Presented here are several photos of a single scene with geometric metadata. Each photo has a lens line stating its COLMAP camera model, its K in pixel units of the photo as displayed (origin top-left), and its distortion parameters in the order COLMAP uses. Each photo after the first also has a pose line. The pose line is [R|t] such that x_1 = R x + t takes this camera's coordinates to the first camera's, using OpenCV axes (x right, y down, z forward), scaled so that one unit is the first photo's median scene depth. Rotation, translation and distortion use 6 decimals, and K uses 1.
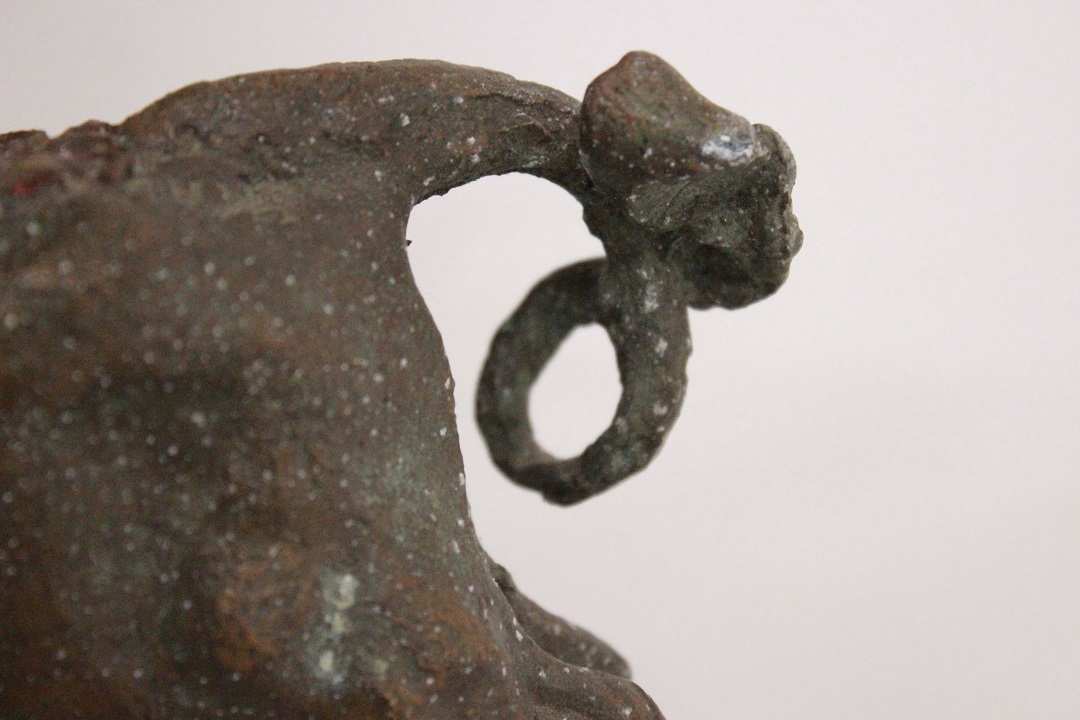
lens RADIAL K [[2524.9, 0, 540.0], [0, 2524.9, 360.0], [0, 0, 1]] dist [0.052097, 0.041793]
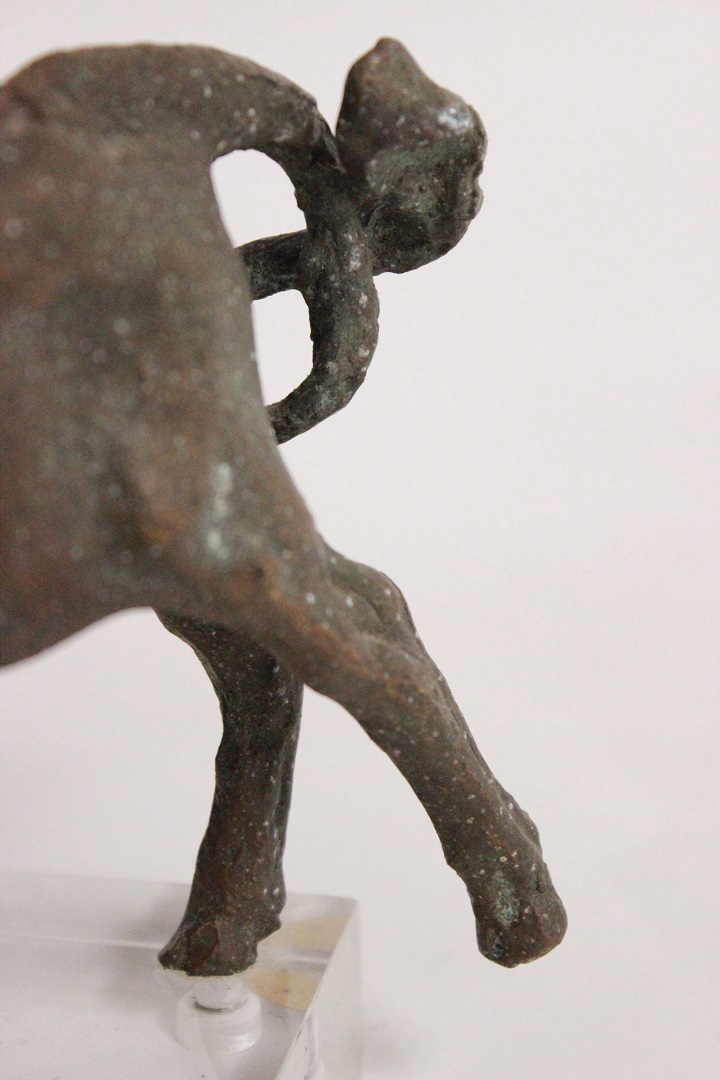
lens RADIAL K [[2524.9, 0, 360.0], [0, 2524.9, 540.0], [0, 0, 1]] dist [0.052097, 0.041793]
pose [[0.905121, -0.053812, 0.421734, -0.481695], [0.070240, 0.997253, -0.023502, 0.141572], [-0.419311, 0.050895, 0.906415, -0.083153]]
